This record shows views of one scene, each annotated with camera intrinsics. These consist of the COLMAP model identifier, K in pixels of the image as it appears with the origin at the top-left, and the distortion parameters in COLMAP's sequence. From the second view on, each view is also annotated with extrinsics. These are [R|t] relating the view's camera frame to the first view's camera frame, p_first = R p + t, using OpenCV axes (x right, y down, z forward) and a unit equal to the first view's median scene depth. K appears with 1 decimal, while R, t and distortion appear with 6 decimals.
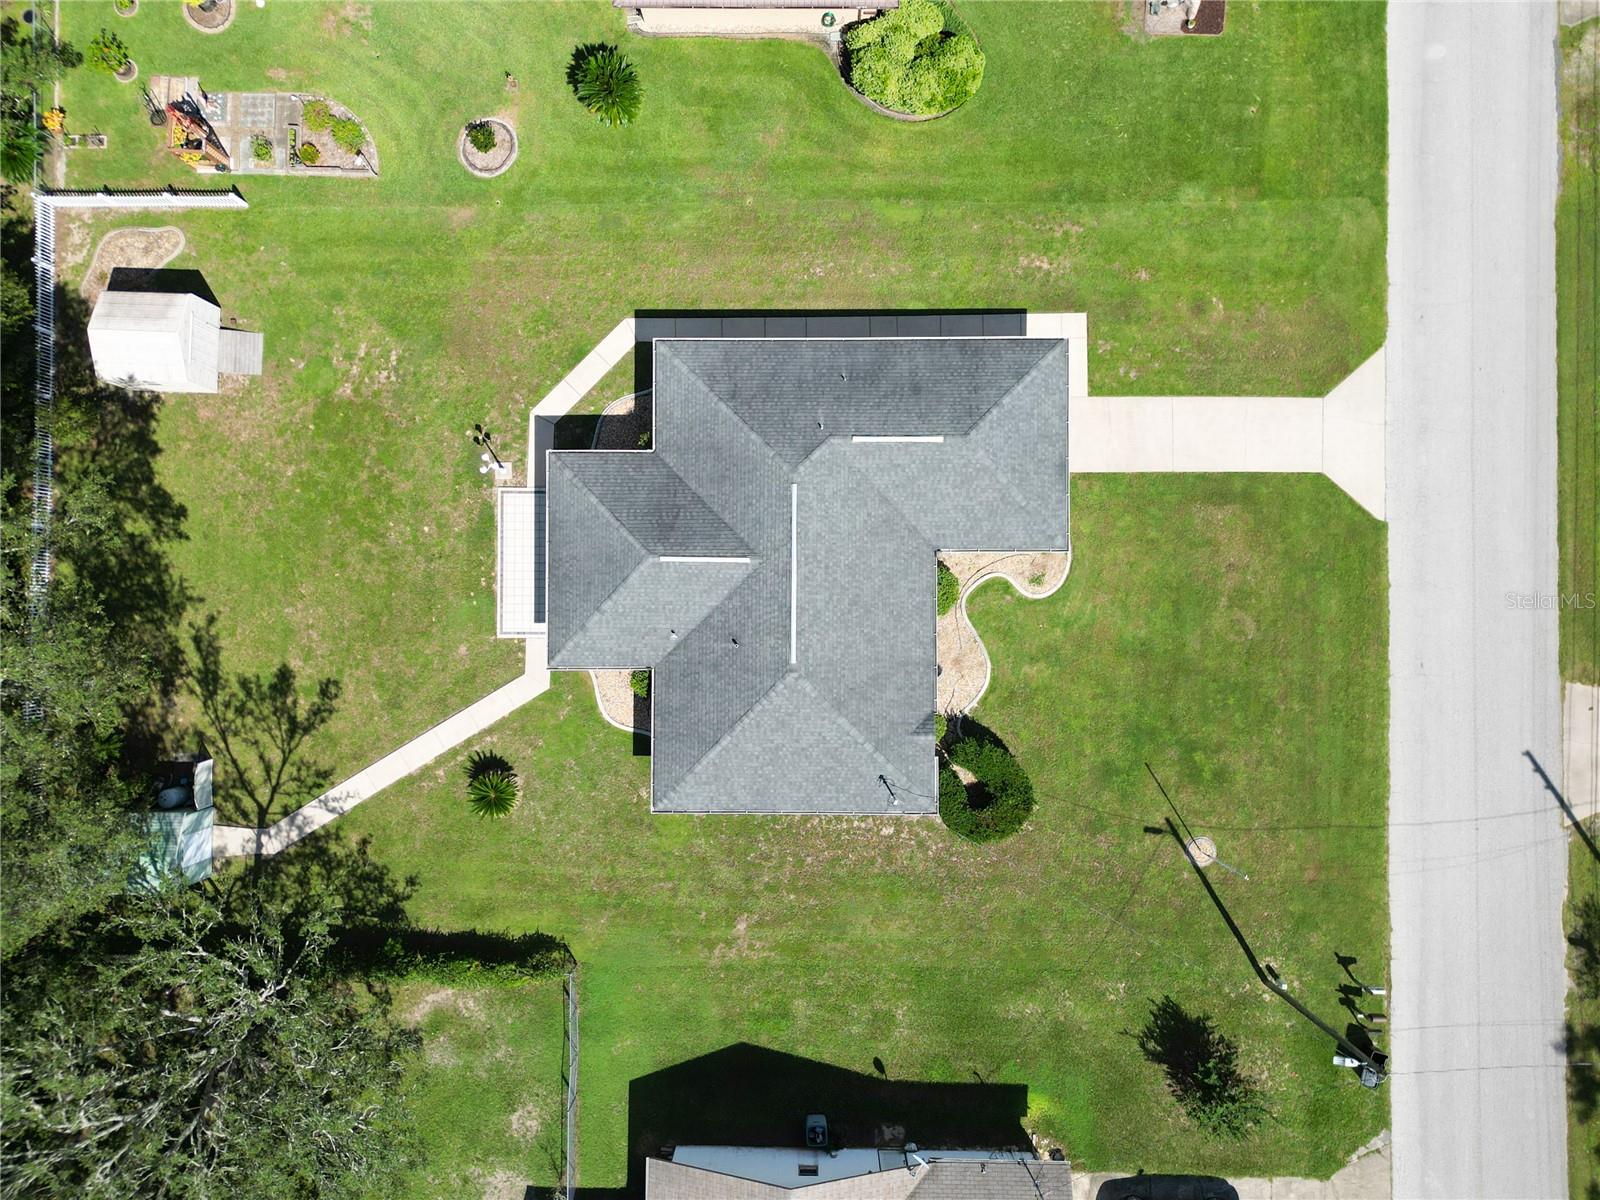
lens RADIAL K [[1149.7, 0, 783.6], [0, 1149.7, 594.2], [0, 0, 1]] dist [0.077882, -0.078669]
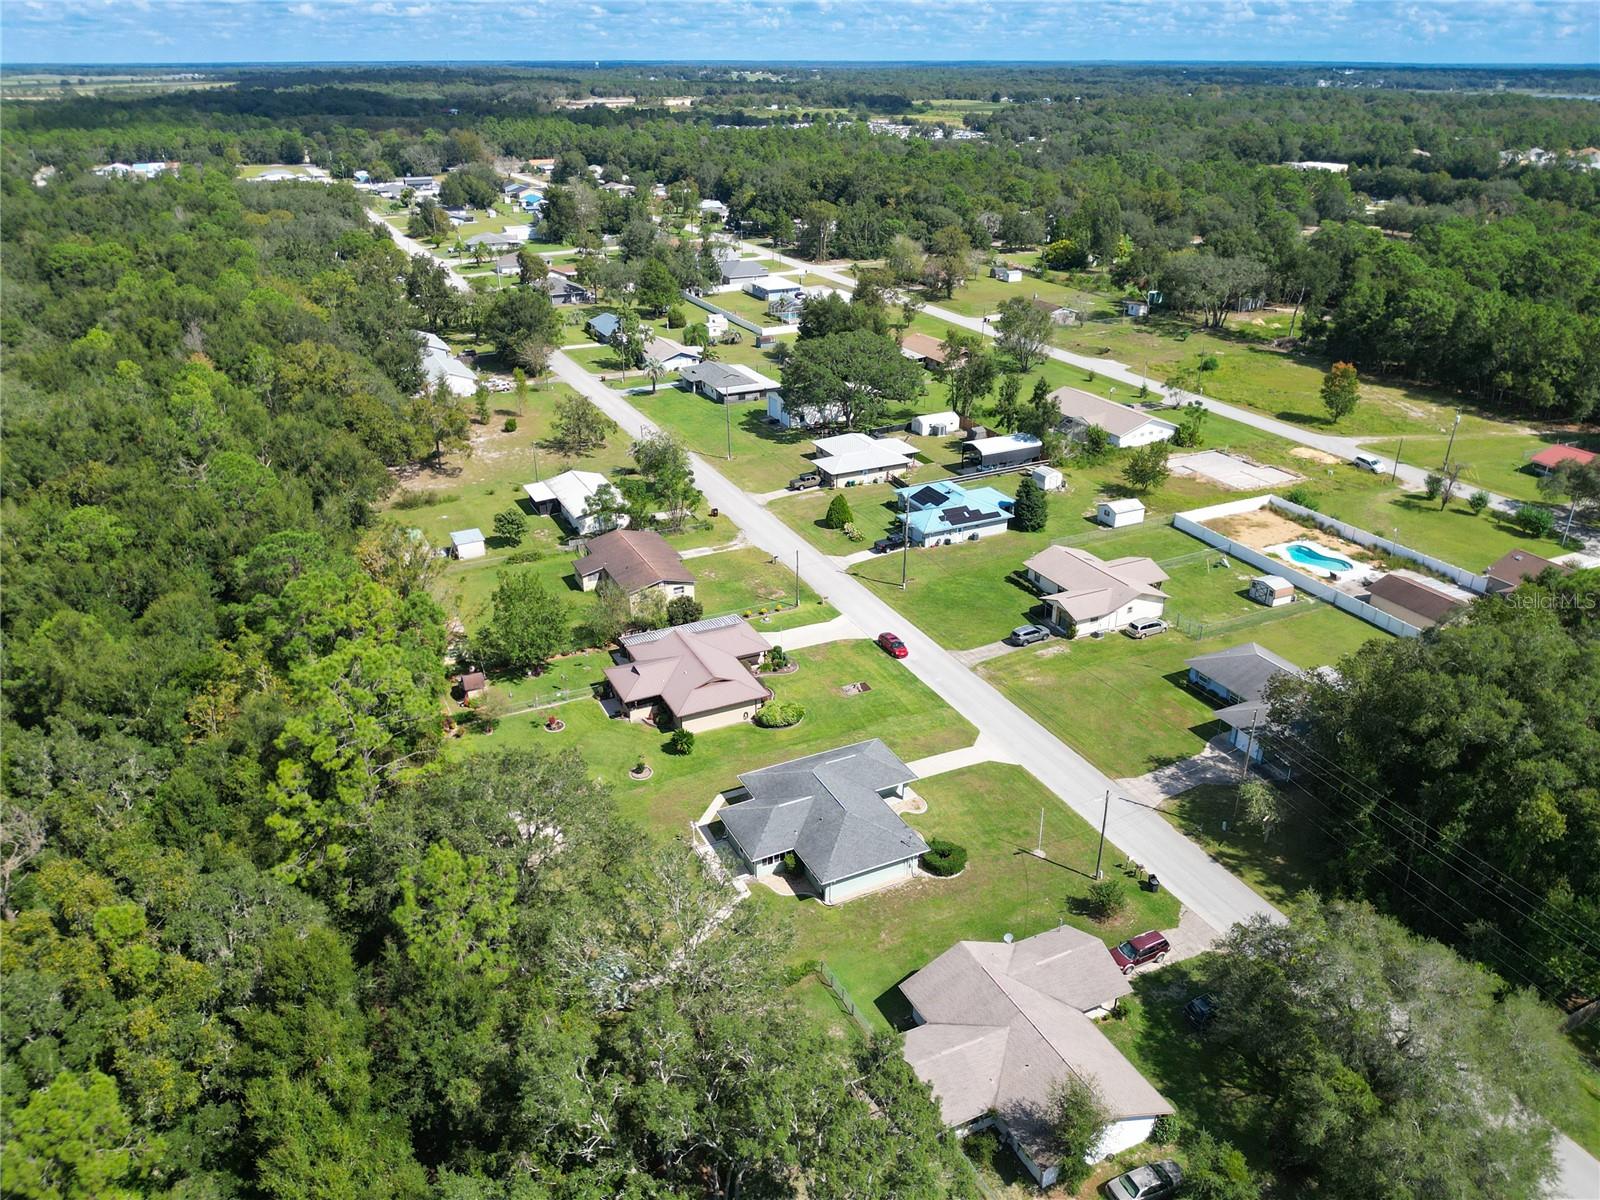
lens RADIAL K [[1163.0, 0, 800.0], [0, 1163.0, 600.0], [0, 0, 1]] dist [0.029569, -0.089741]
pose [[0.901816, -0.168596, 0.397874, -0.897606], [0.431567, 0.398027, -0.809521, 1.675810], [-0.021883, 0.901748, 0.431708, -0.439389]]
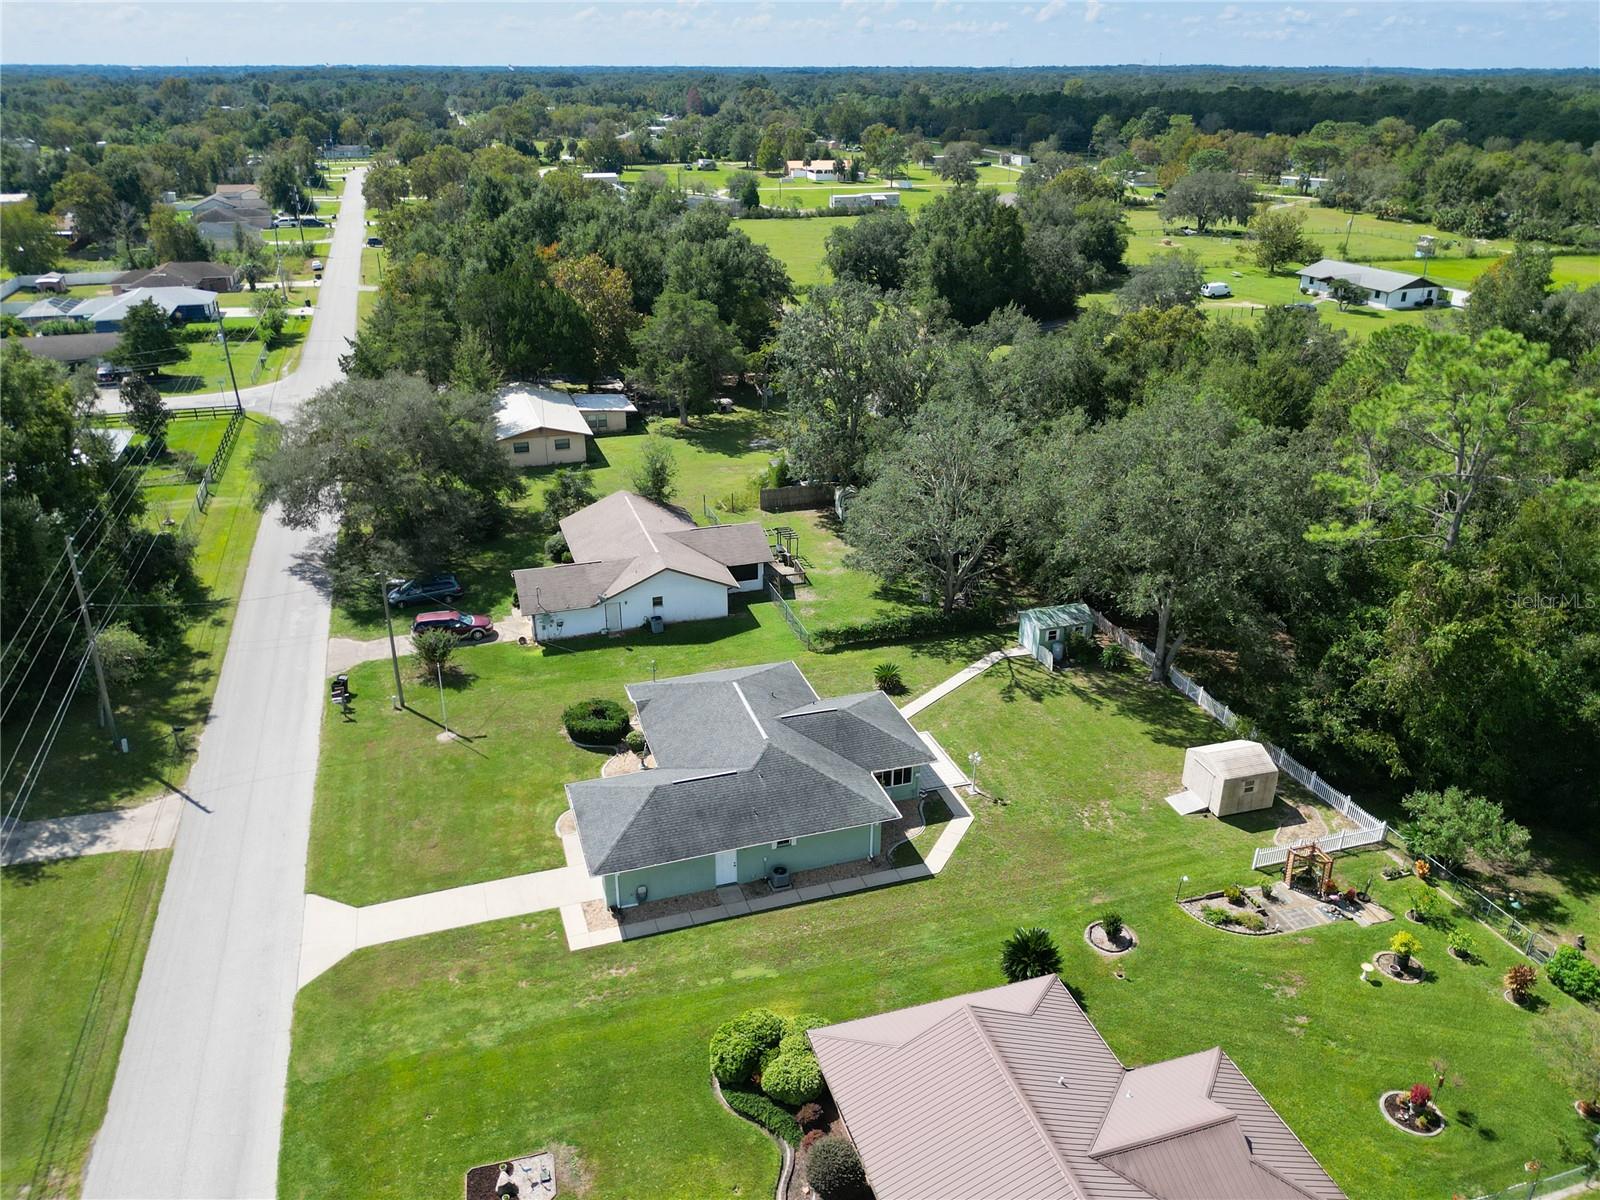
lens RADIAL K [[1163.1, 0, 791.9], [0, 1163.1, 607.5], [0, 0, 1]] dist [0.048300, -0.065248]
pose [[-0.951094, 0.141749, -0.274457, 0.322530], [-0.308195, -0.375430, 0.874110, -1.194805], [0.020865, 0.915947, 0.400756, 0.231672]]
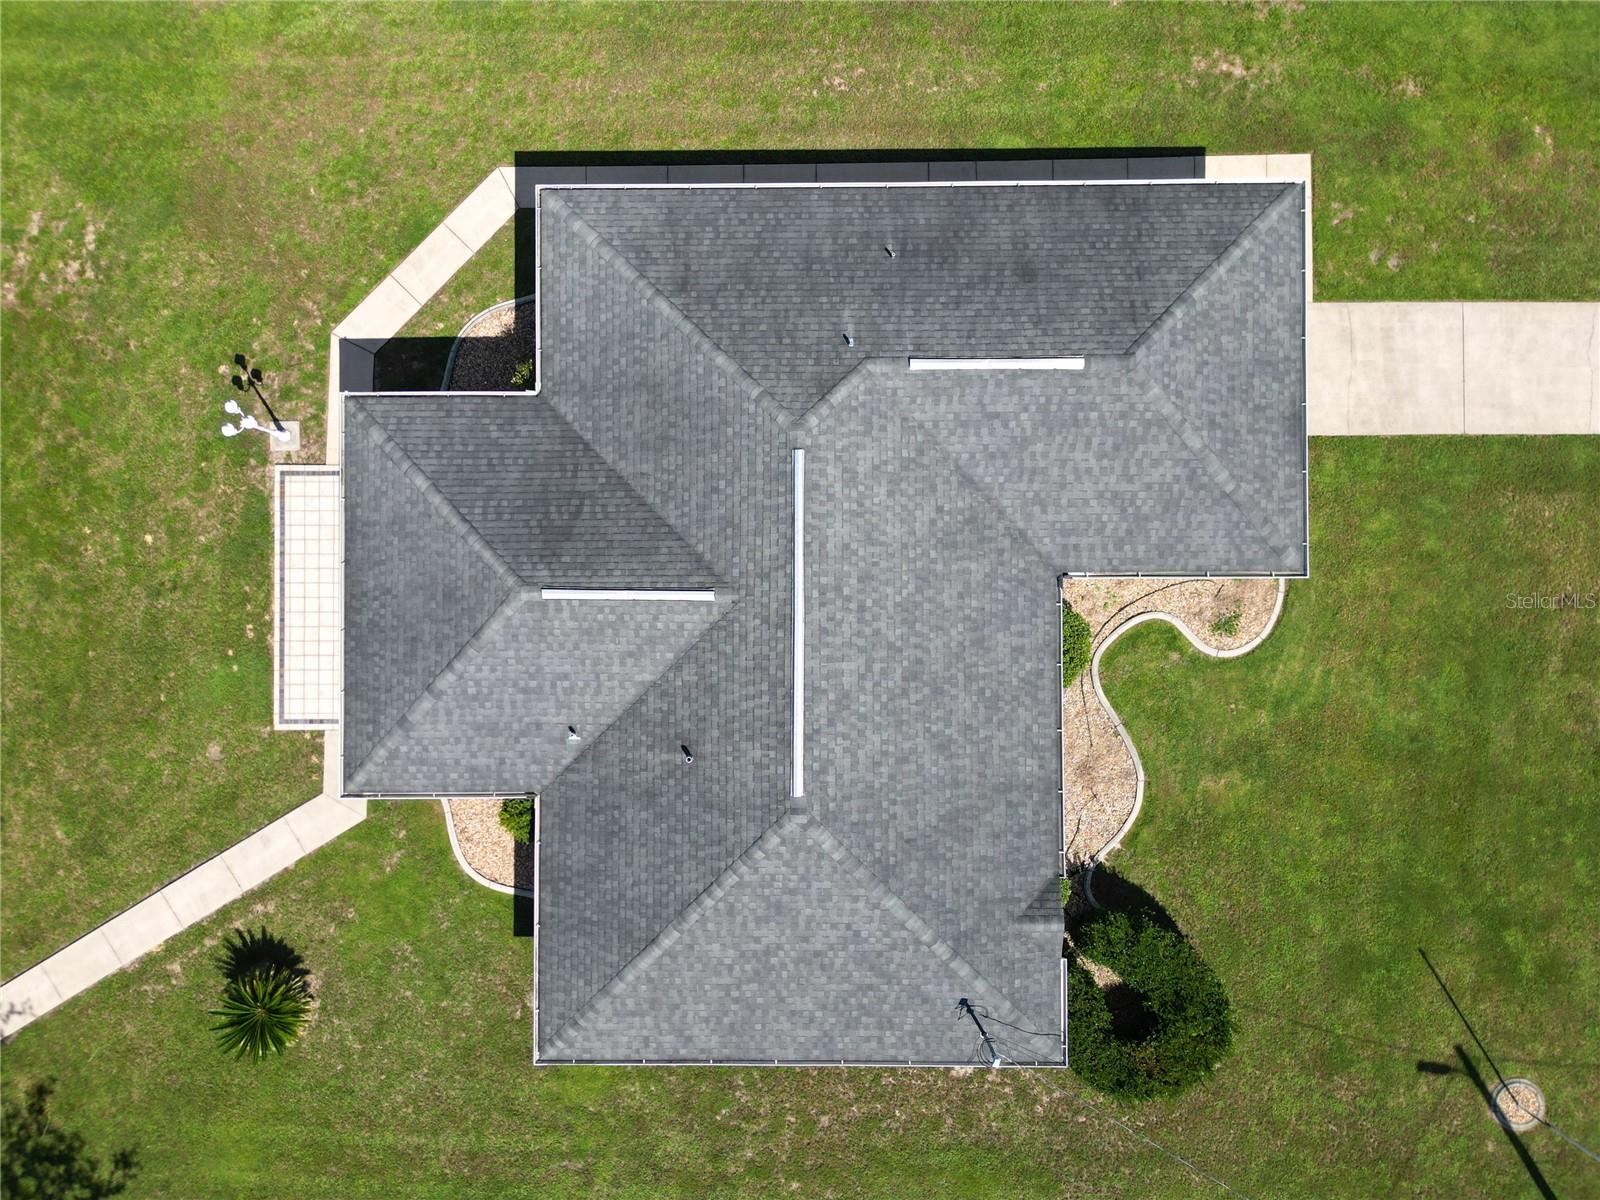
lens RADIAL K [[1141.4, 0, 779.5], [0, 1141.4, 603.8], [0, 0, 1]] dist [0.008758, 0.001204]
pose [[0.999986, -0.003288, 0.004064, -0.001573], [0.003269, 0.999984, 0.004593, -0.026094], [-0.004079, -0.004580, 0.999981, 0.439687]]
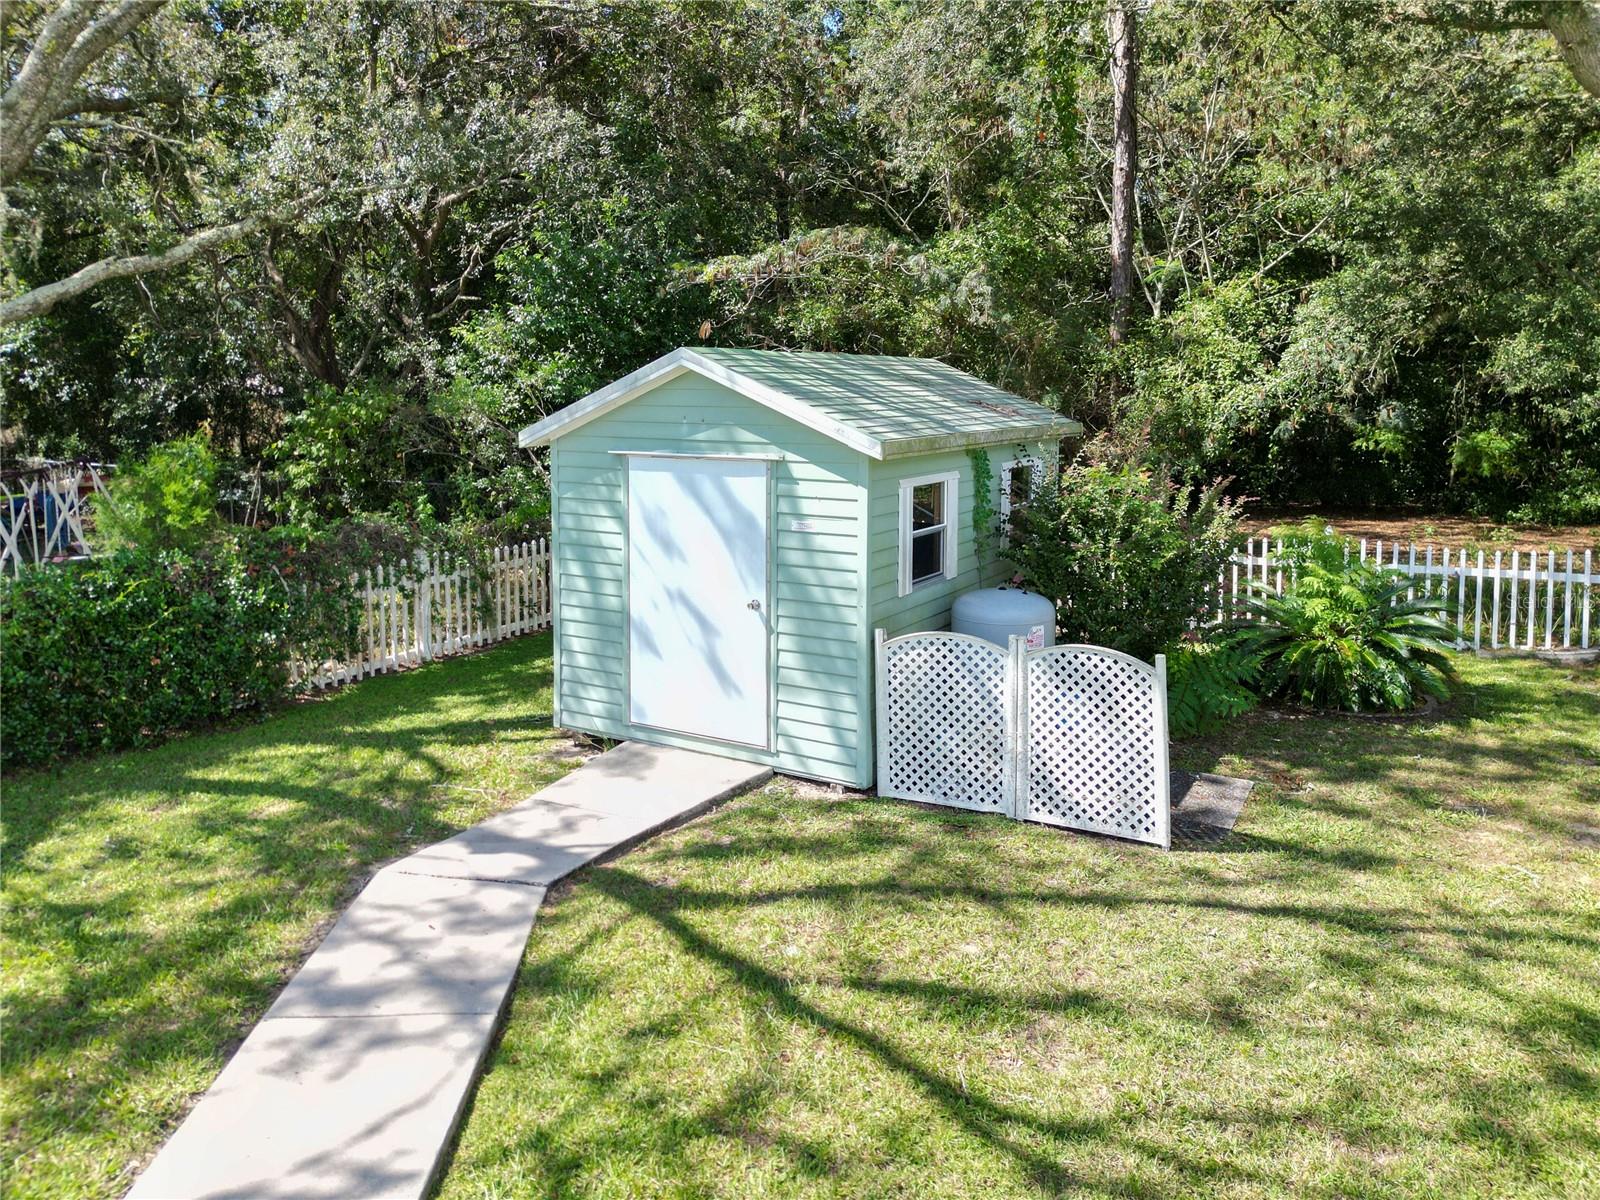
lens RADIAL K [[1149.7, 0, 783.6], [0, 1149.7, 594.2], [0, 0, 1]] dist [0.077882, -0.078669]
pose [[-0.509538, 0.148886, -0.847469, -0.349113], [-0.860035, -0.057584, 0.506976, 0.111063], [0.026681, 0.987176, 0.157388, 0.950482]]
